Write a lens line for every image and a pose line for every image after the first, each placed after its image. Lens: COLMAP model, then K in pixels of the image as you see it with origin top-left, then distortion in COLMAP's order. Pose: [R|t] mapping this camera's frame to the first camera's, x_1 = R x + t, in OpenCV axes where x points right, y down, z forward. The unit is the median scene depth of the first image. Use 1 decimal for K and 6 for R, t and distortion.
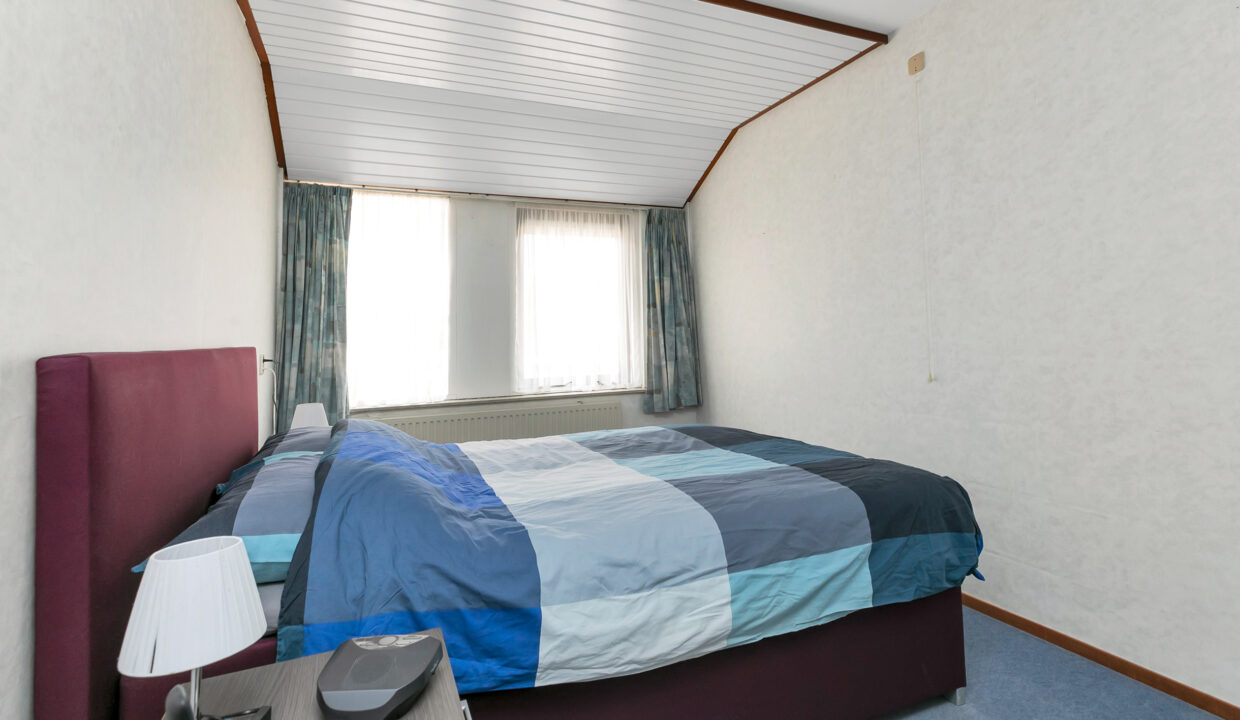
lens RADIAL K [[571.5, 0, 603.6], [0, 571.5, 337.6], [0, 0, 1]] dist [0.010385, -0.000044]
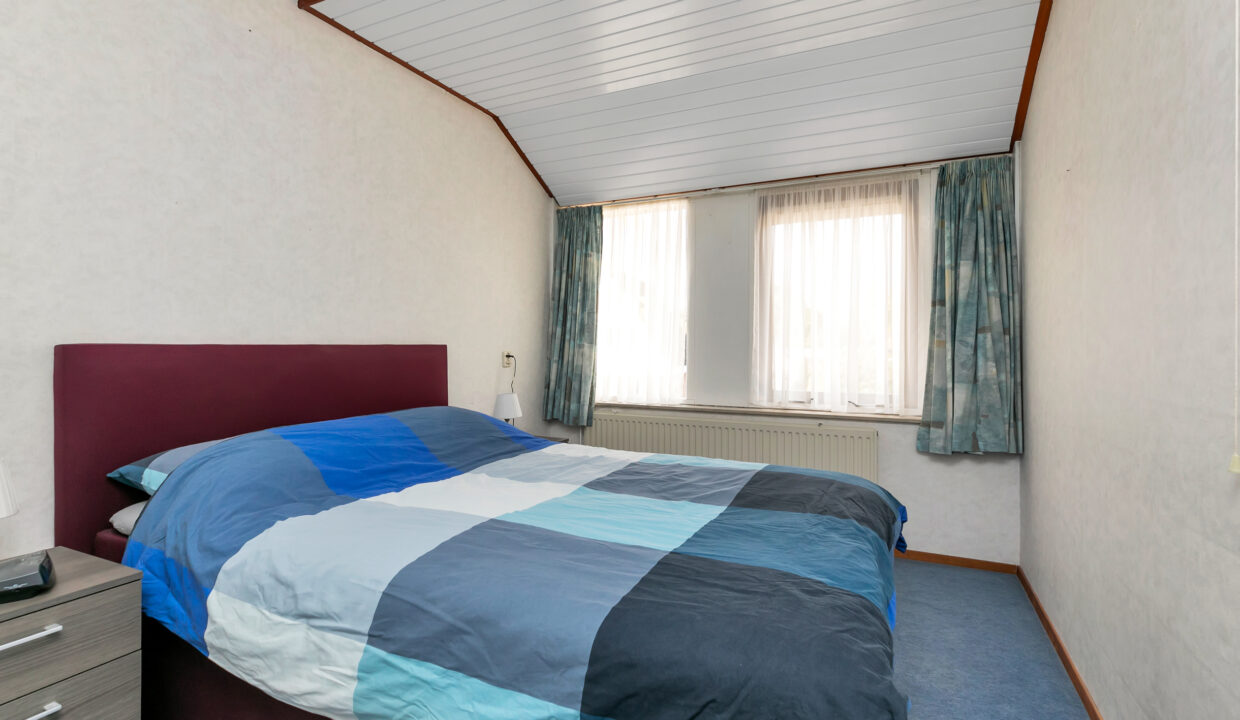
lens RADIAL K [[557.3, 0, 620.0], [0, 557.3, 360.0], [0, 0, 1]] dist [0.001314, -0.000167]
pose [[0.674573, 0.046949, -0.736714, 0.348259], [-0.021050, 0.998793, 0.044377, -0.008191], [0.737908, -0.014428, 0.674747, 0.256575]]
